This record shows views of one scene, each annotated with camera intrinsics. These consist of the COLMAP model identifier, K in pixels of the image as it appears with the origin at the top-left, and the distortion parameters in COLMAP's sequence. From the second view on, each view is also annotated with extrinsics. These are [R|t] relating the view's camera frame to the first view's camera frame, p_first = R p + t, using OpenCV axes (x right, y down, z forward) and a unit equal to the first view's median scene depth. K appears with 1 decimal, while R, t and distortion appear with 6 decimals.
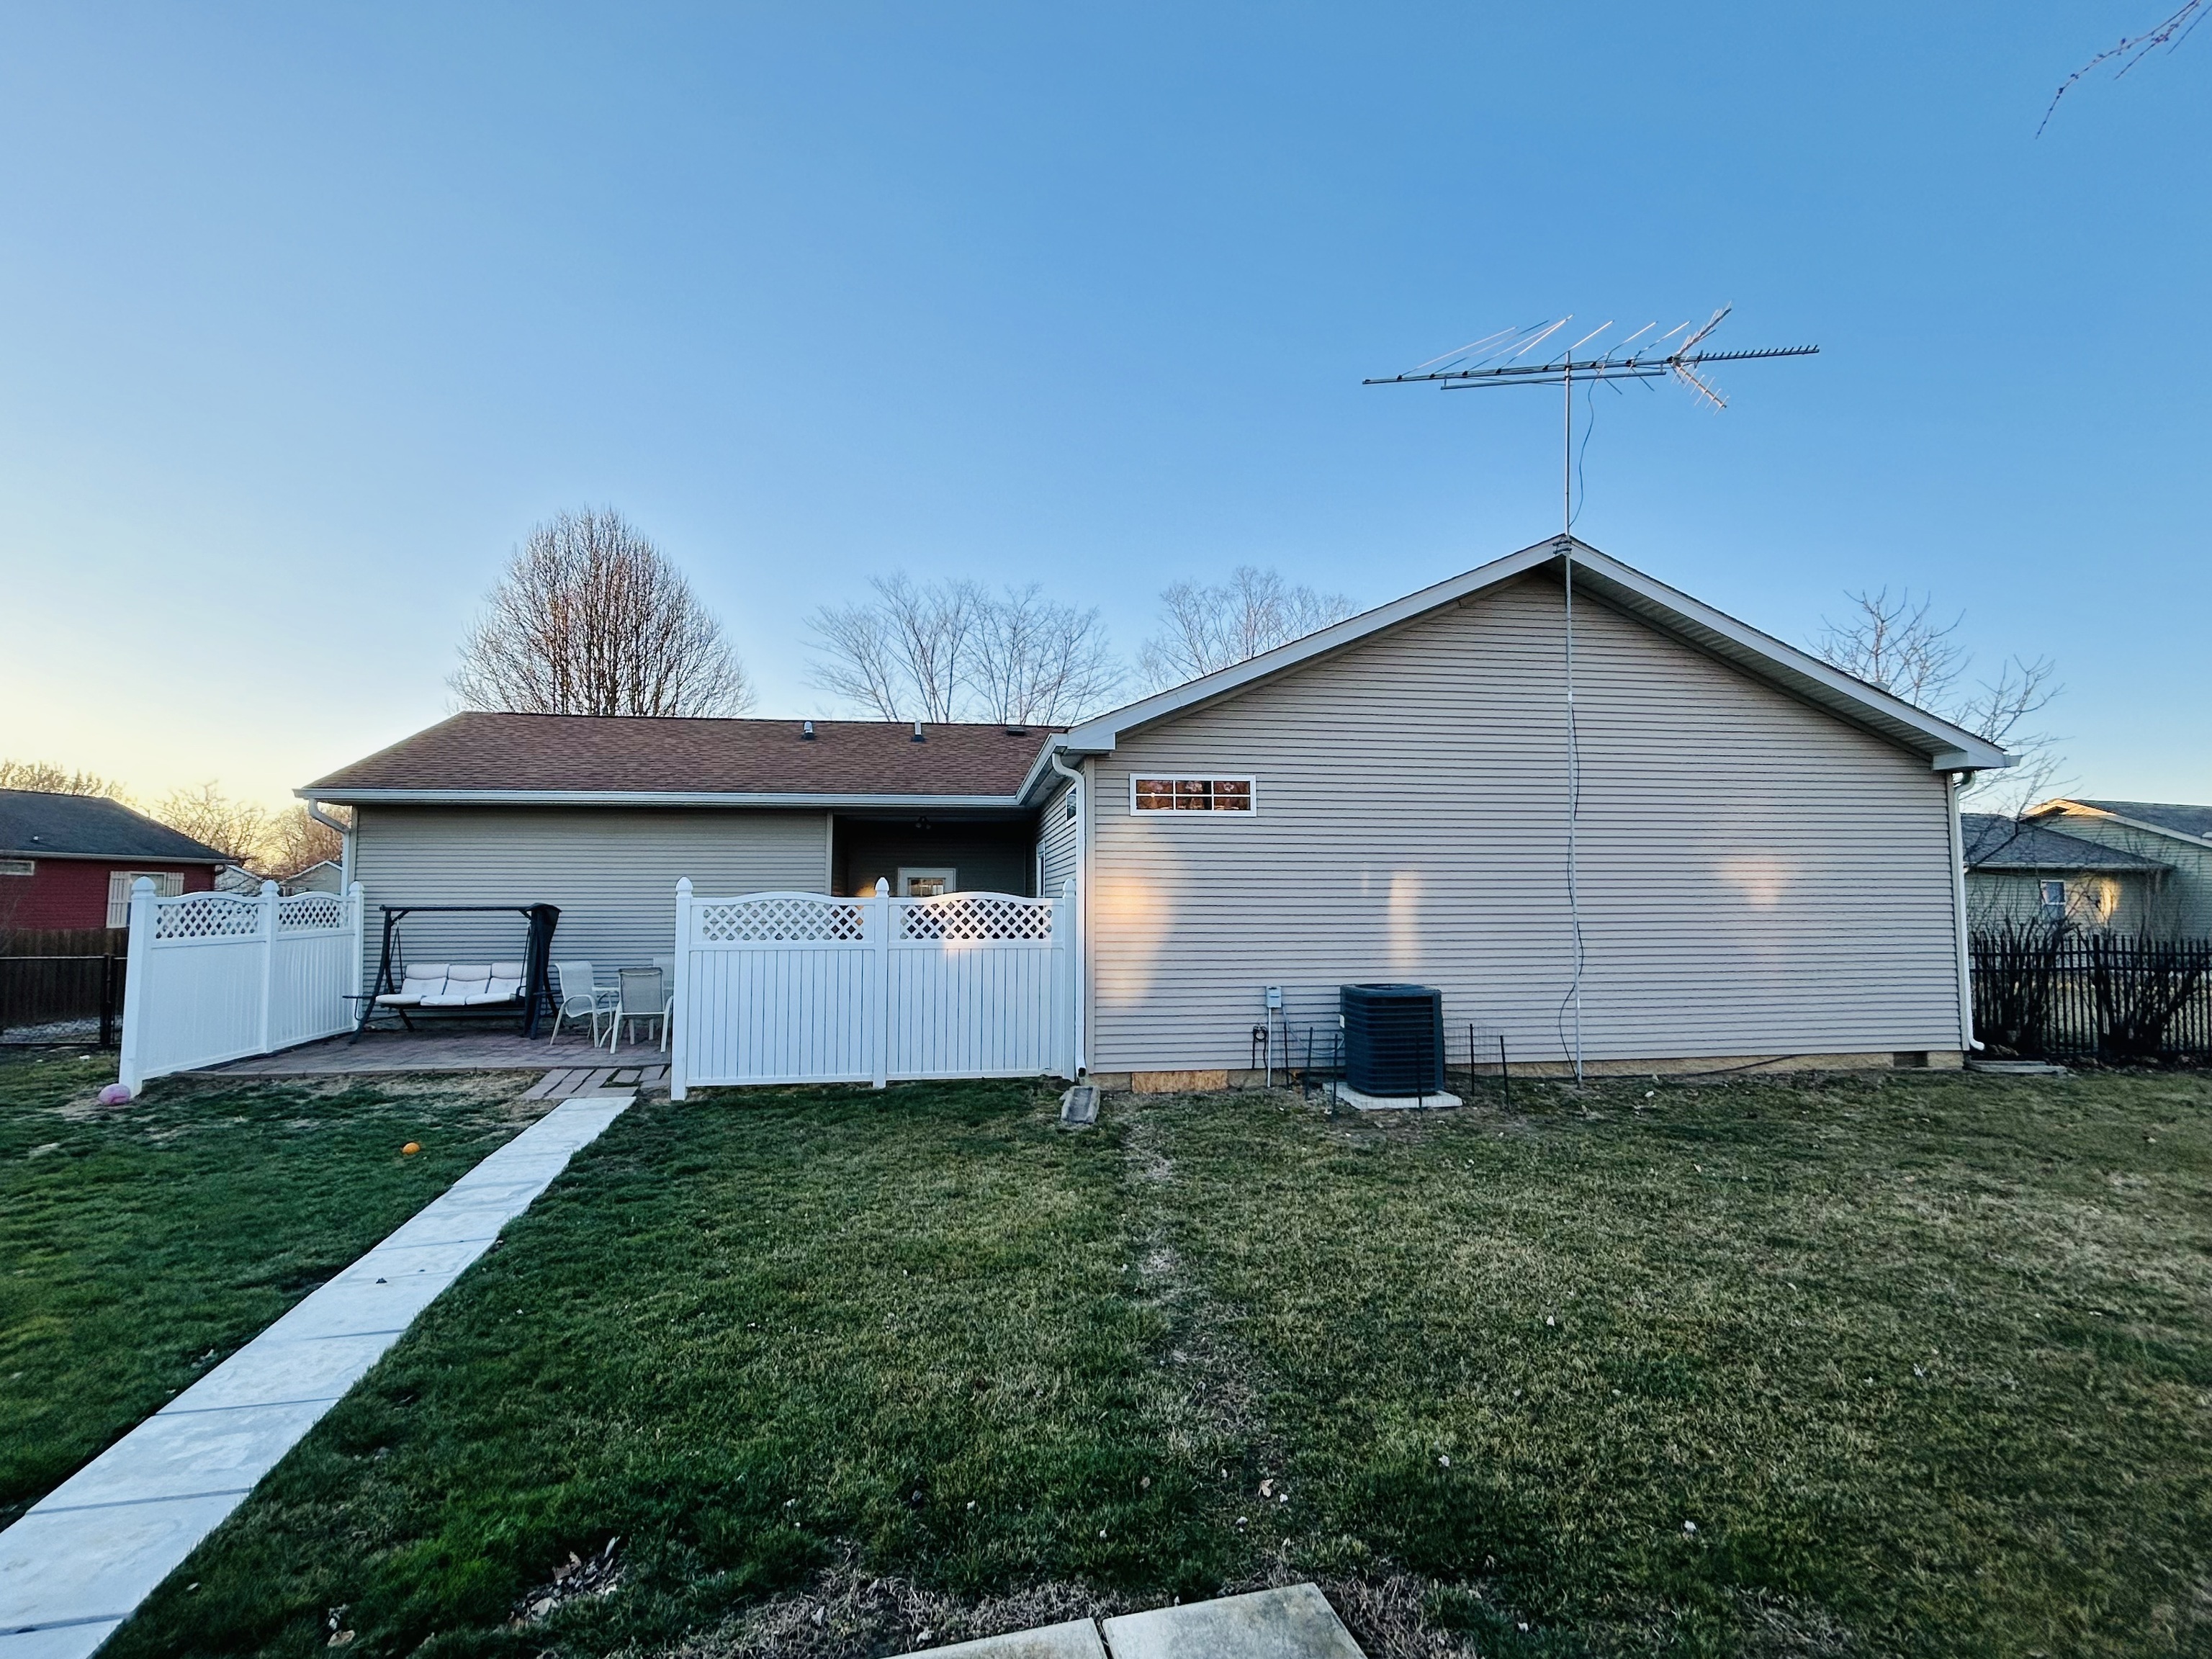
lens RADIAL K [[1012.7, 0, 1106.0], [0, 1012.7, 829.5], [0, 0, 1]] dist [-0.001684, -0.000377]
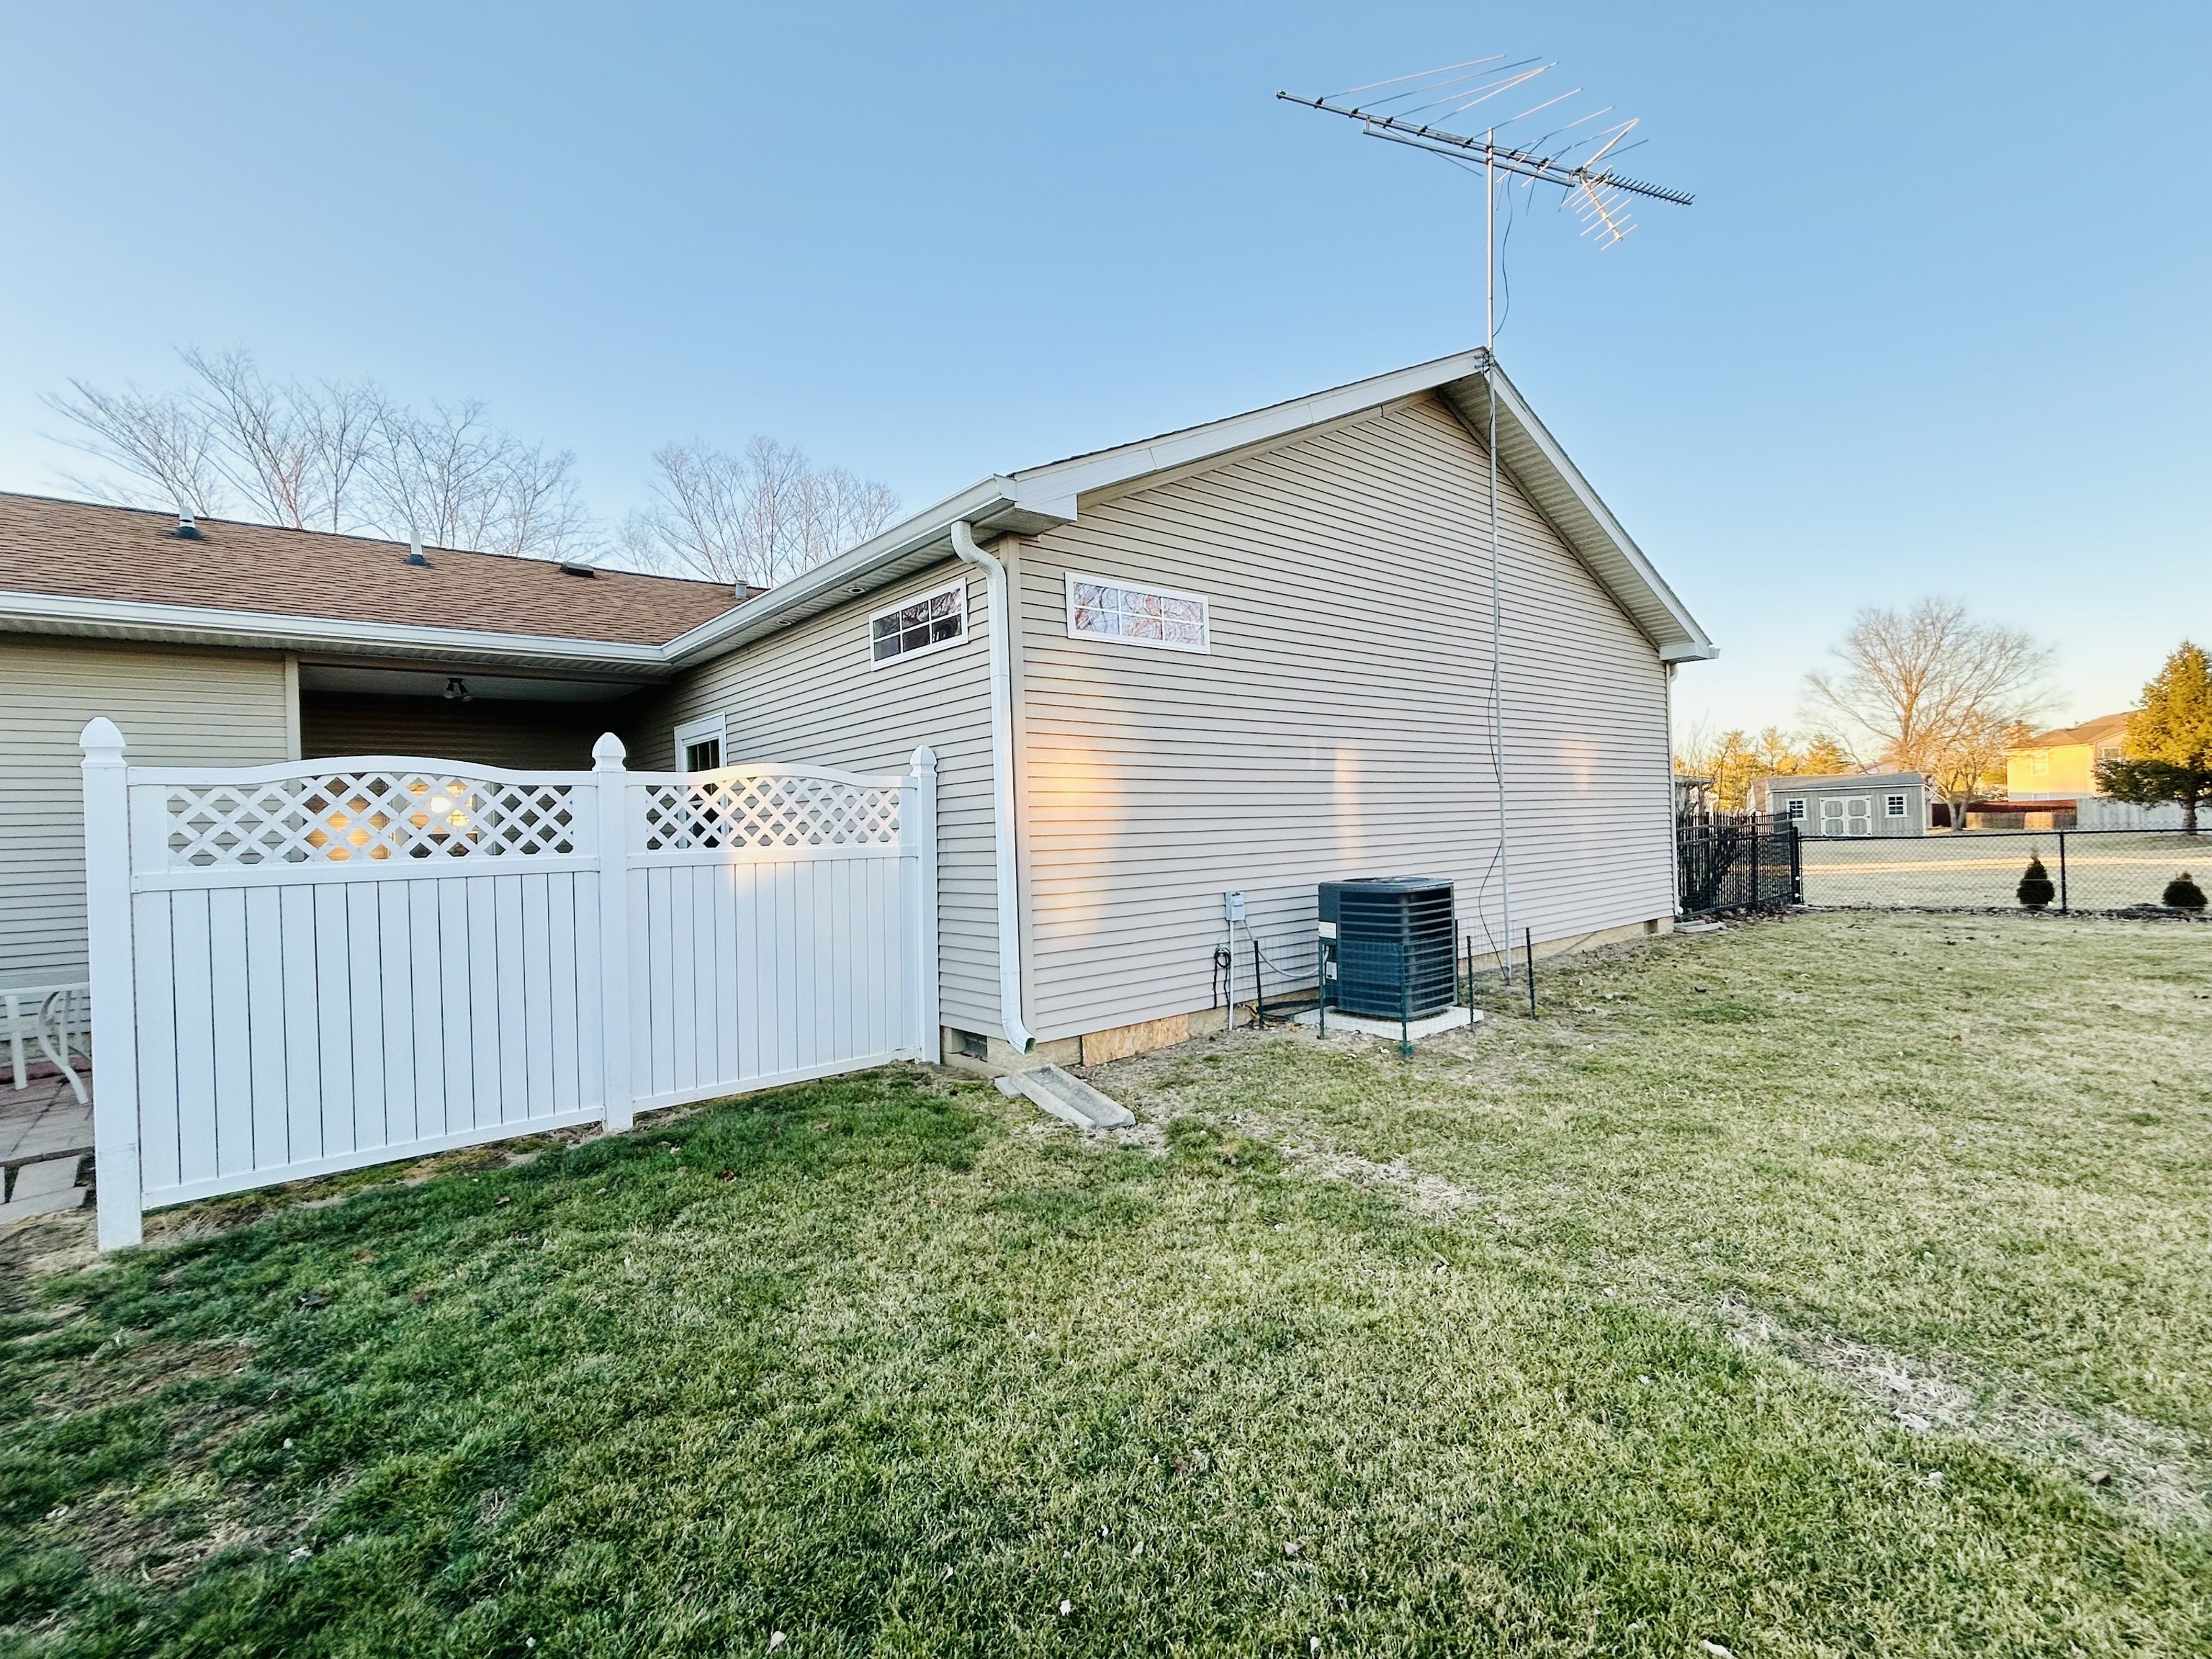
lens RADIAL K [[1012.7, 0, 1106.0], [0, 1012.7, 829.5], [0, 0, 1]] dist [-0.001684, -0.000377]
pose [[0.845854, -0.028047, 0.532677, -0.290107], [-0.002802, 0.998369, 0.057016, 0.068146], [-0.533408, -0.049720, 0.844396, 0.430285]]
